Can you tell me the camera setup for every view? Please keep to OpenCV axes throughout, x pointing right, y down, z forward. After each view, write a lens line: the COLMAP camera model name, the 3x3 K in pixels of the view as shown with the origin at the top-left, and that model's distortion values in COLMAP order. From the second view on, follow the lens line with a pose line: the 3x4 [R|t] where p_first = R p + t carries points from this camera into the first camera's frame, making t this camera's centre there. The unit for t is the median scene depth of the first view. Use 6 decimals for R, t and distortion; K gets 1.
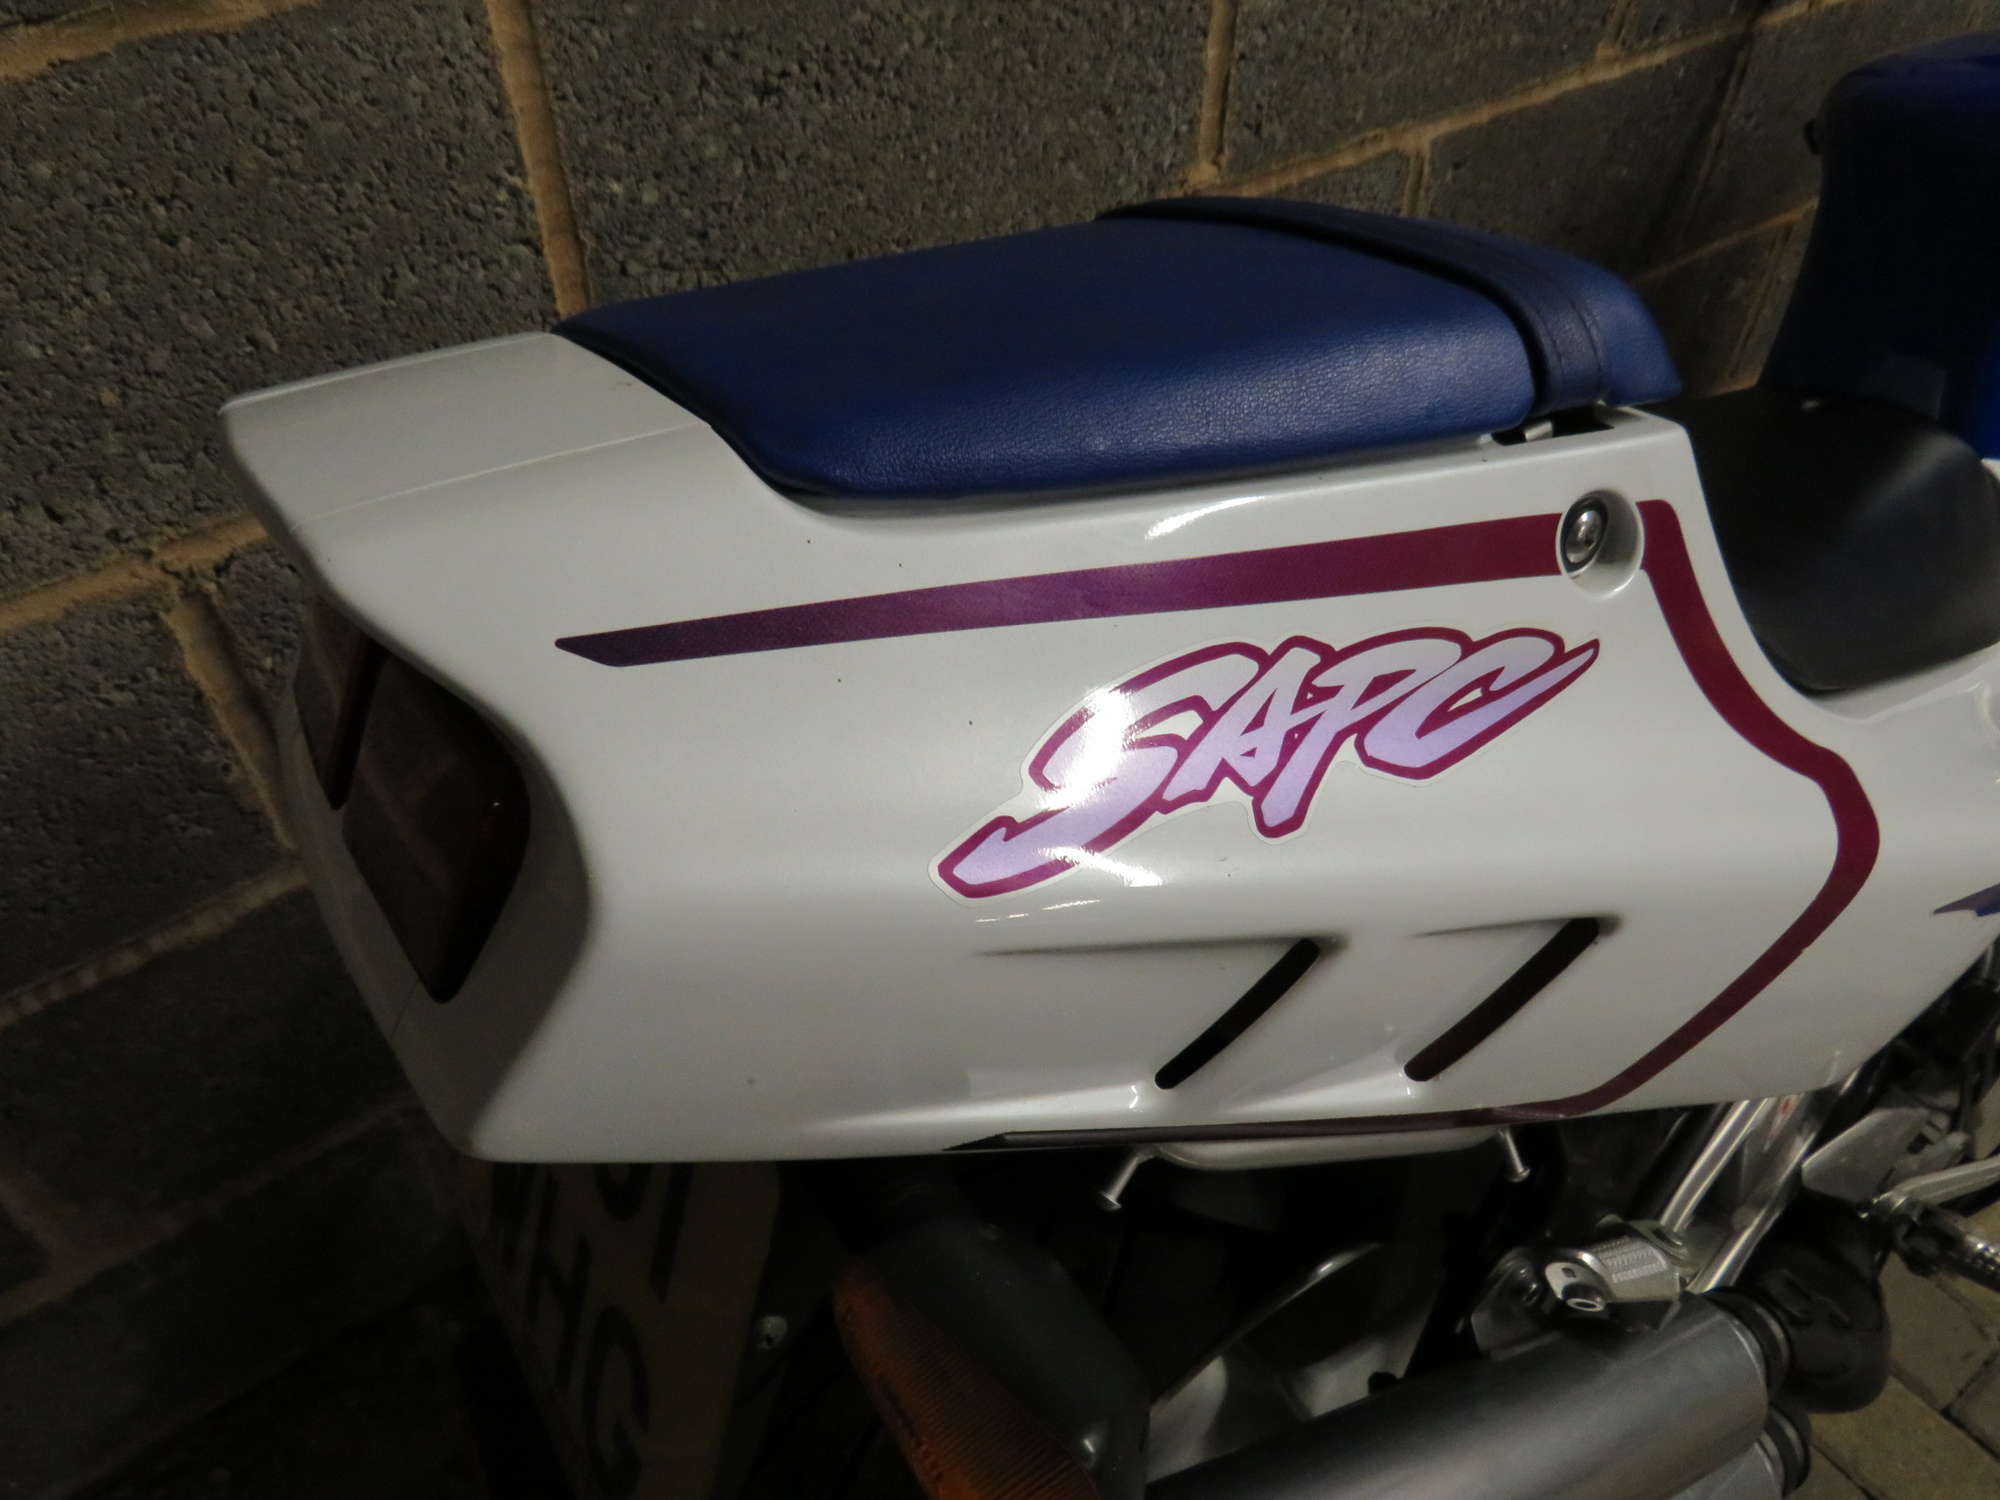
lens RADIAL K [[1396.0, 0, 1002.8], [0, 1396.0, 743.2], [0, 0, 1]] dist [-0.025987, 0.002944]
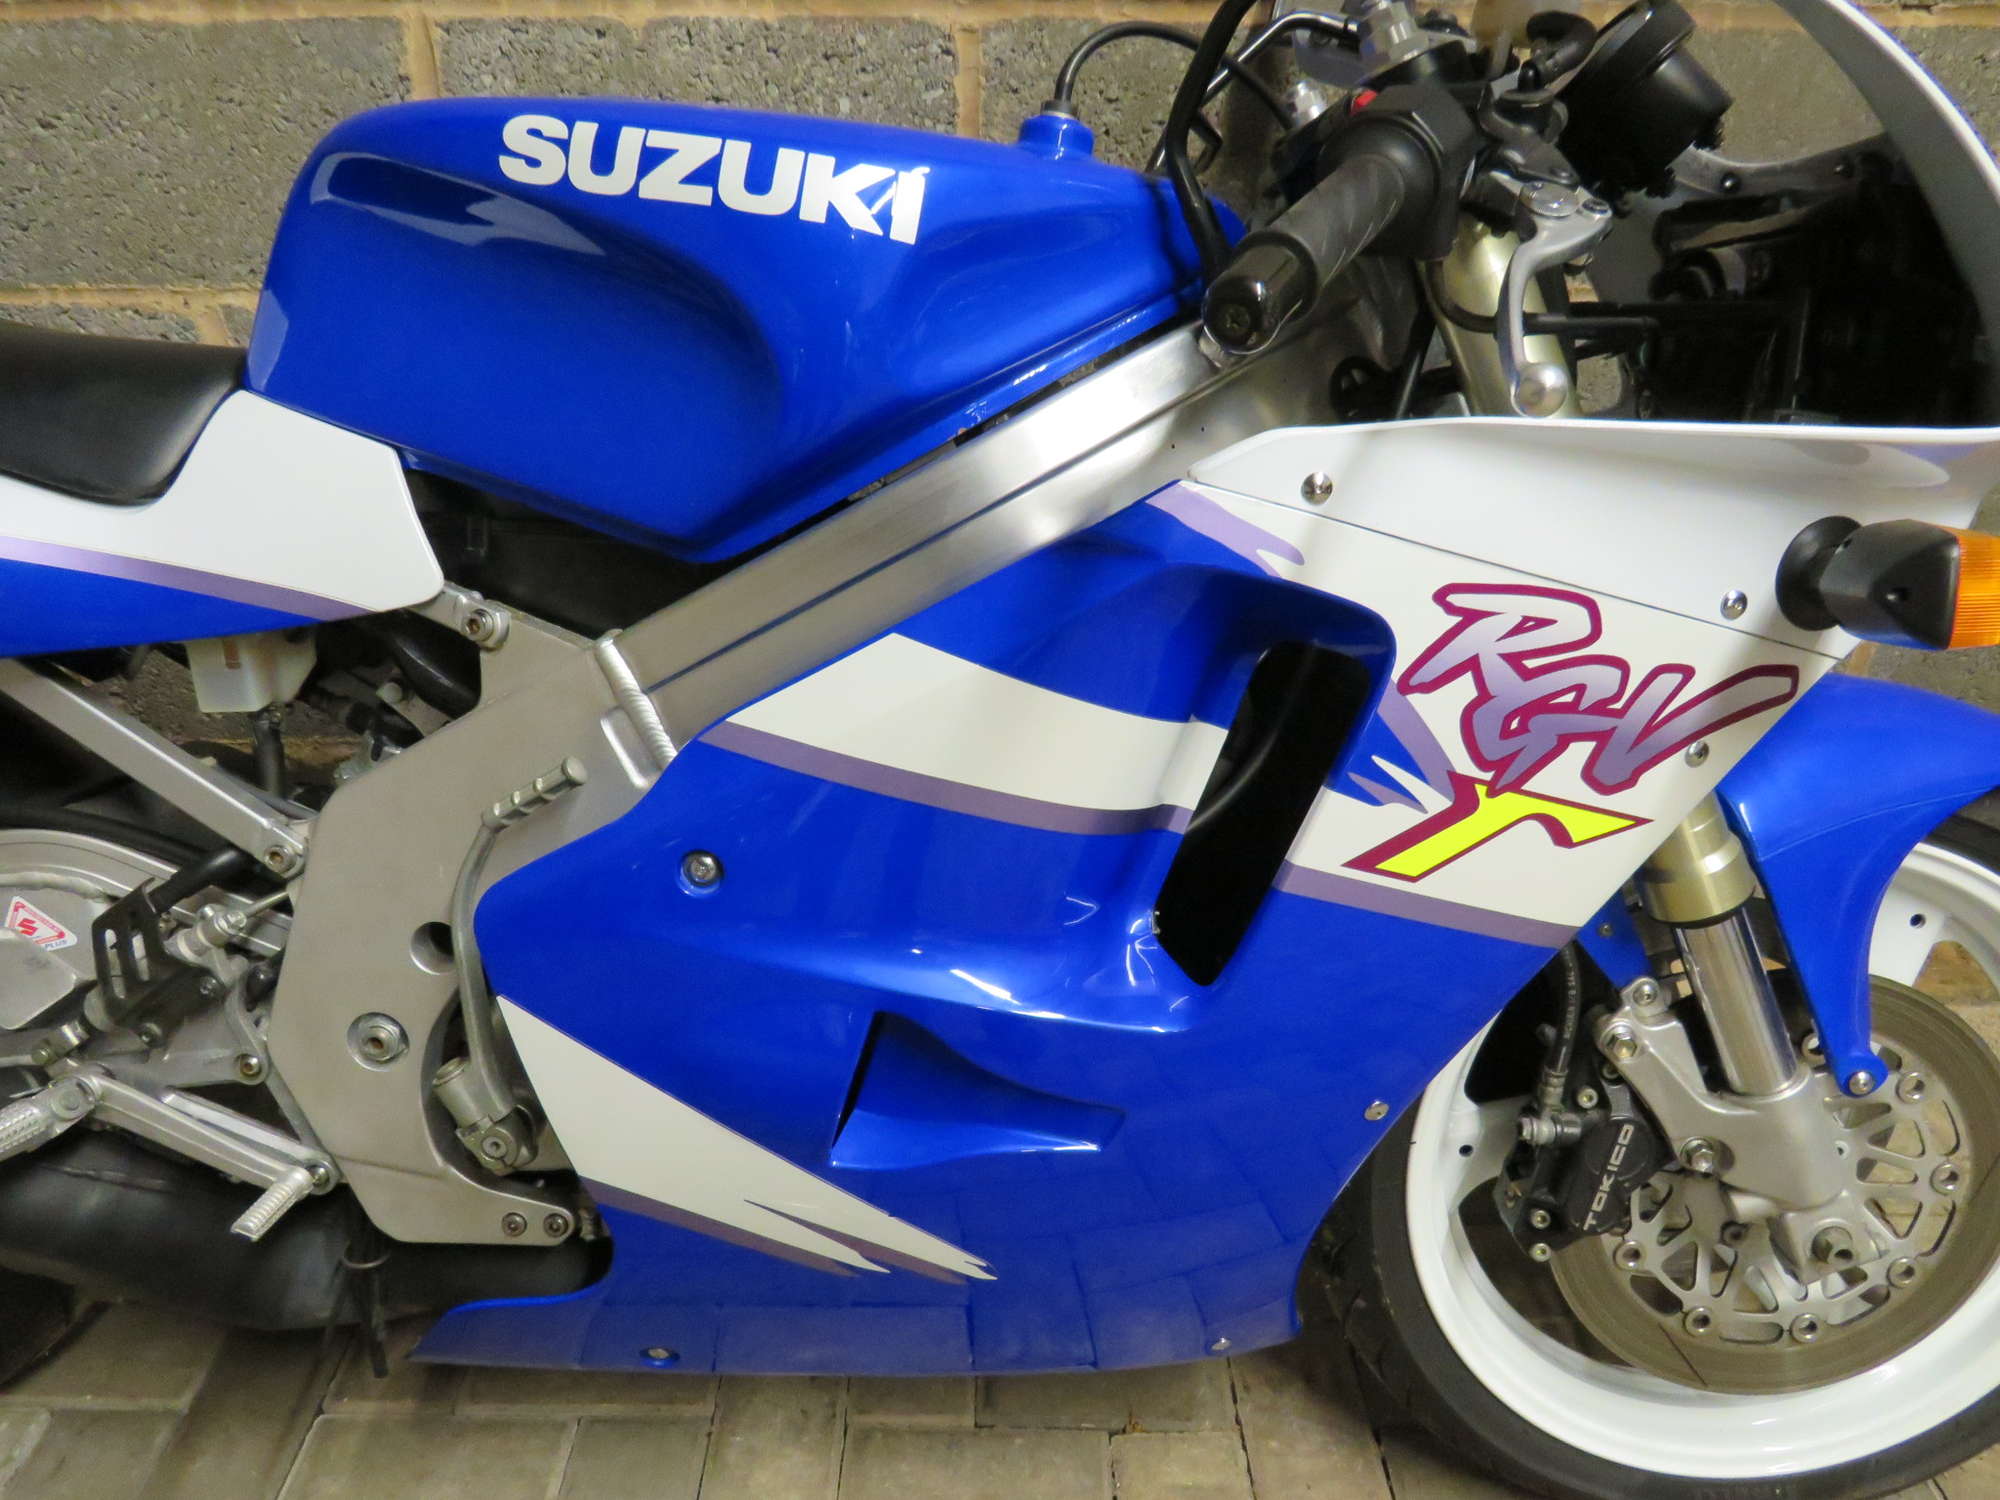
lens RADIAL K [[1396.0, 0, 990.2], [0, 1396.0, 748.7], [0, 0, 1]] dist [-0.025987, 0.002944]
pose [[0.813261, 0.277394, -0.511527, 1.856815], [-0.406737, 0.899638, -0.158797, -0.005856], [0.416140, 0.337201, 0.844466, 0.364889]]
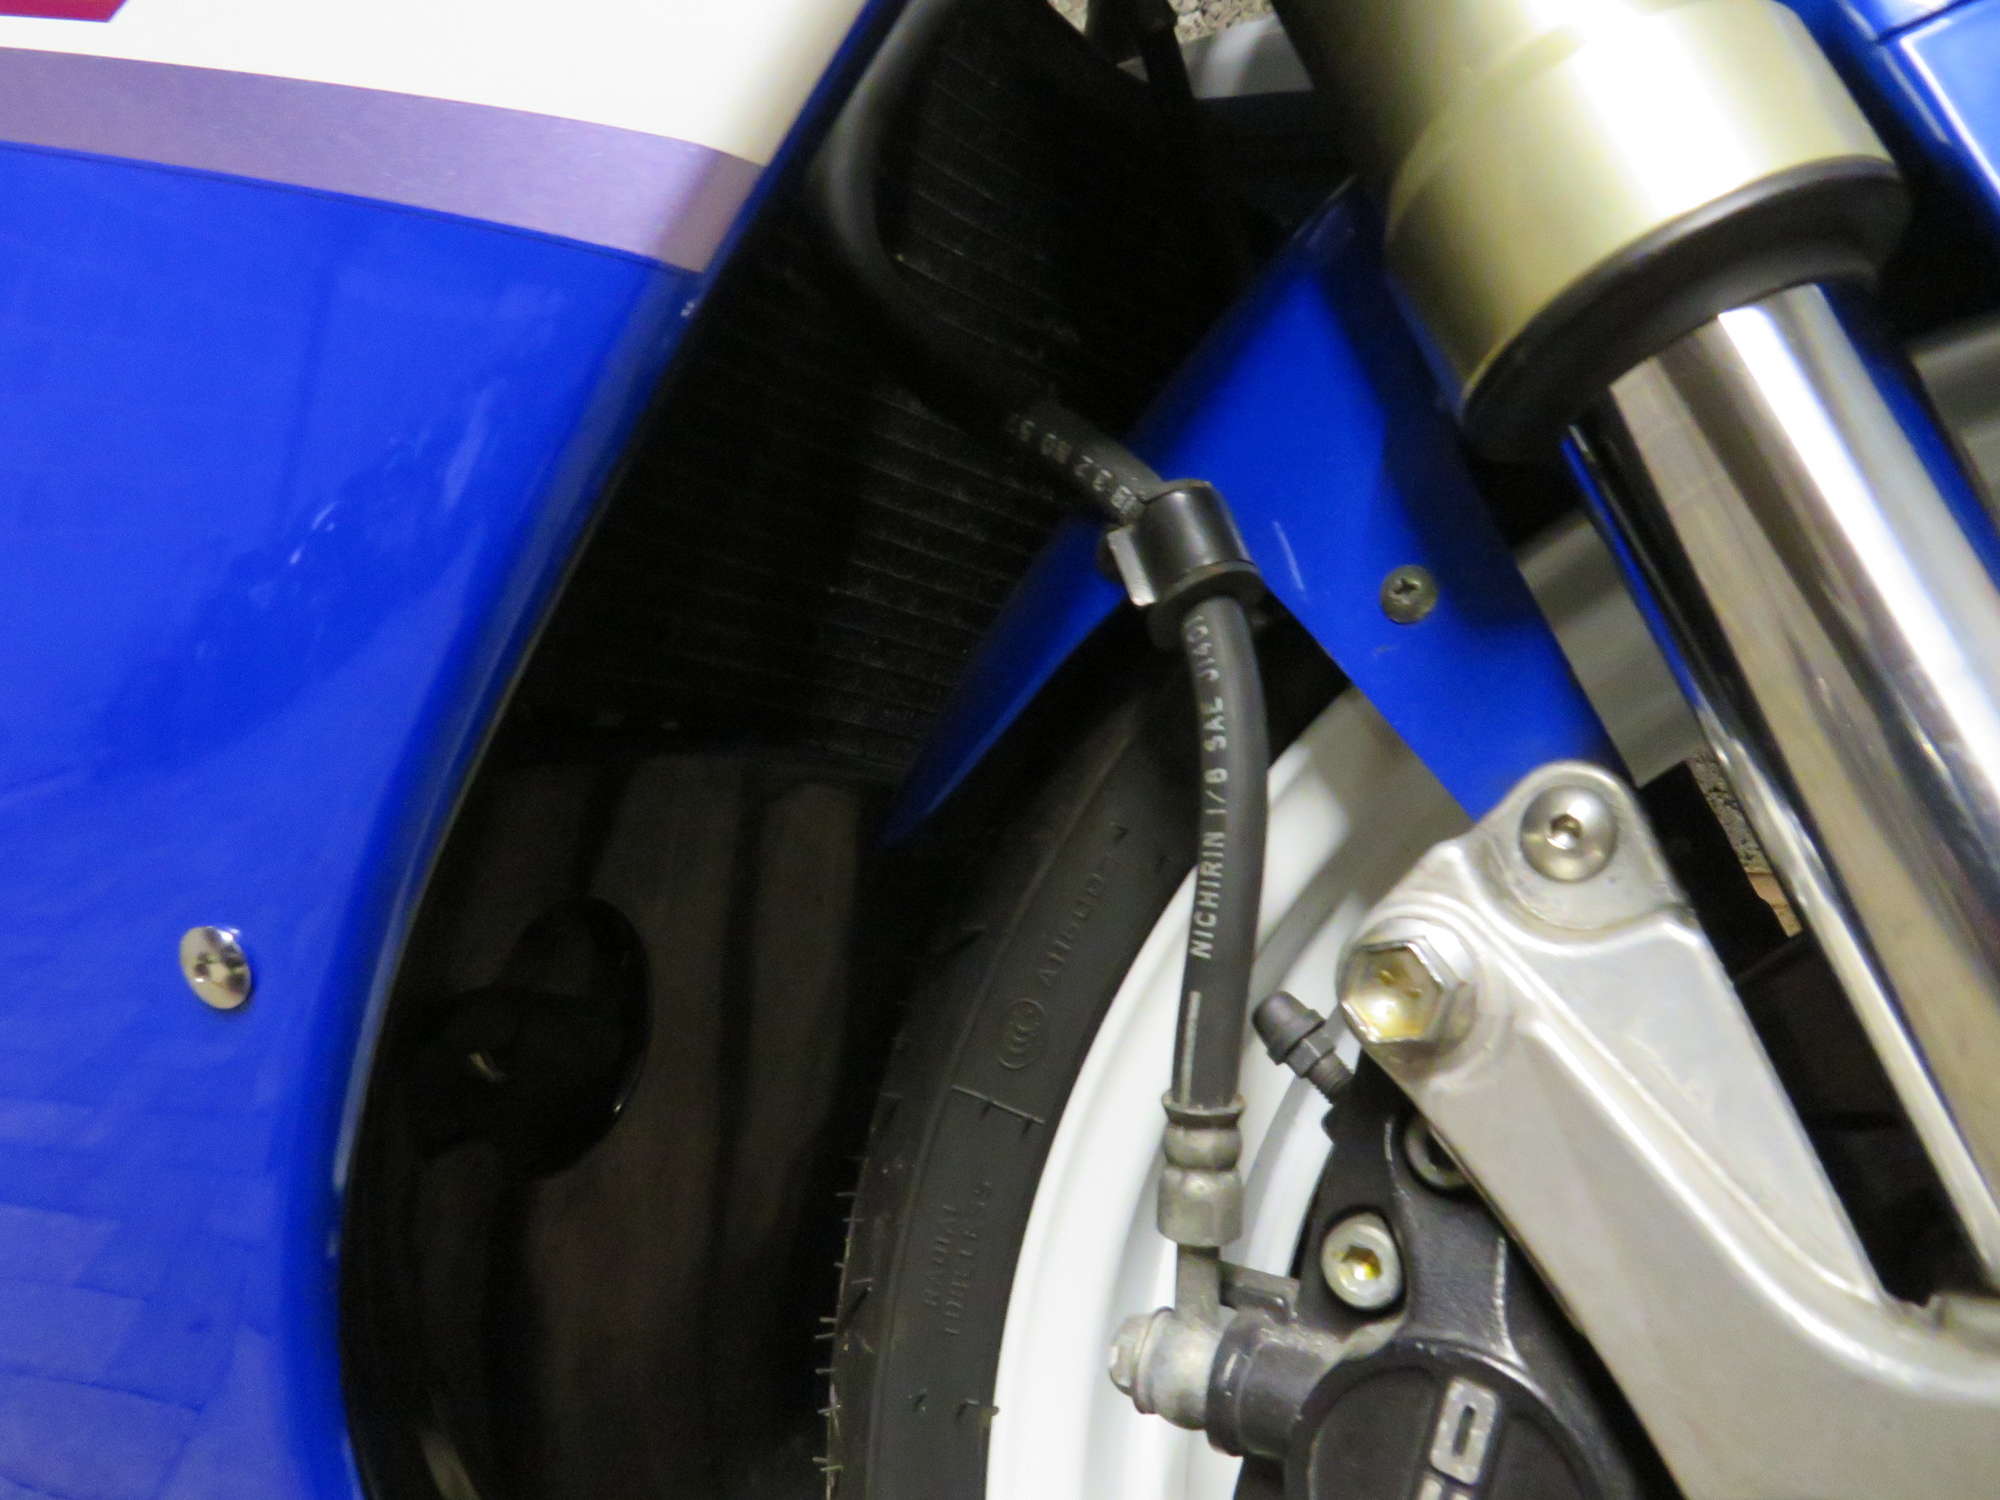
lens RADIAL K [[1396.0, 0, 1001.9], [0, 1396.0, 758.9], [0, 0, 1]] dist [-0.025987, 0.002944]
pose [[0.425164, 0.092805, -0.900346, 1.977266], [-0.559645, 0.808745, -0.180914, -0.126401], [0.711360, 0.580792, 0.395787, 1.468223]]
